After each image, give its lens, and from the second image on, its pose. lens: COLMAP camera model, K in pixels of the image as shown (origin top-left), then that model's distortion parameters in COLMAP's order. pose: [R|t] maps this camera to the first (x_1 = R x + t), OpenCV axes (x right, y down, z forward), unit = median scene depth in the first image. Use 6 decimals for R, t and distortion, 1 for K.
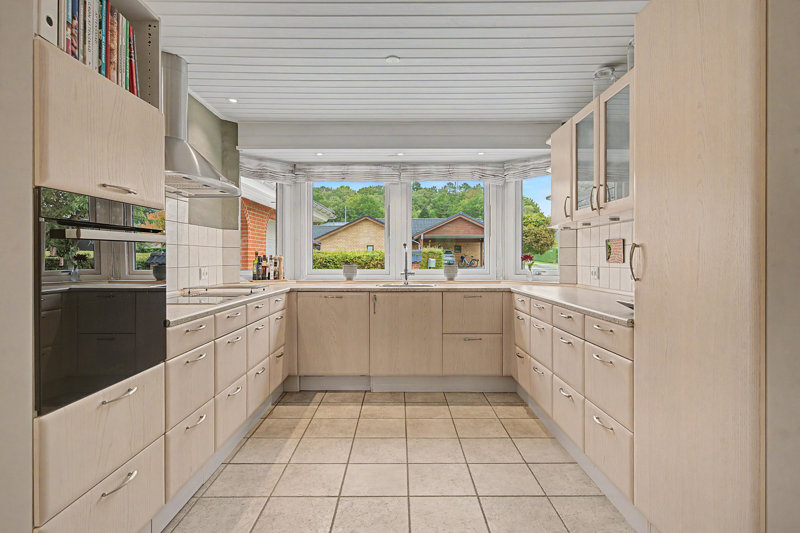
lens RADIAL K [[432.8, 0, 402.4], [0, 432.8, 255.4], [0, 0, 1]] dist [-0.004188, 0.000338]
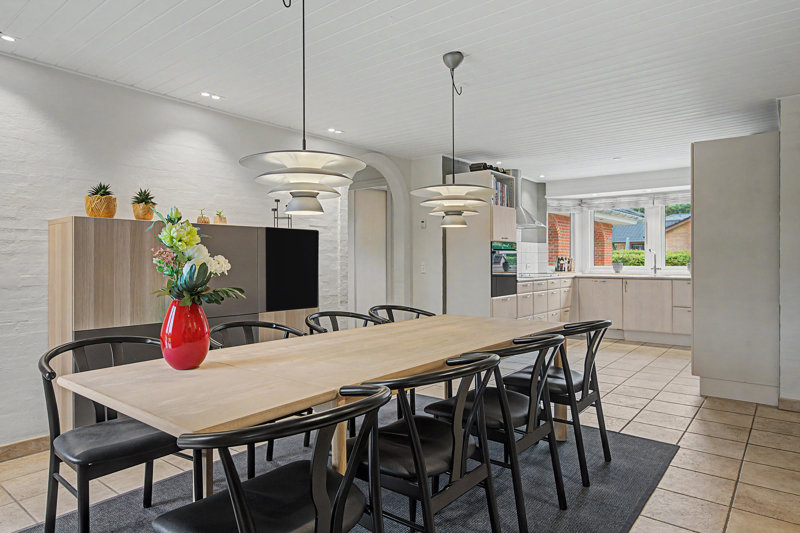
lens RADIAL K [[494.4, 0, 400.4], [0, 494.4, 262.0], [0, 0, 1]] dist [-0.006342, -0.000193]
pose [[0.778484, 0.000230, -0.627664, 0.429651], [0.007077, 0.999933, 0.009144, -0.003383], [0.627624, -0.011561, 0.778431, -0.960857]]
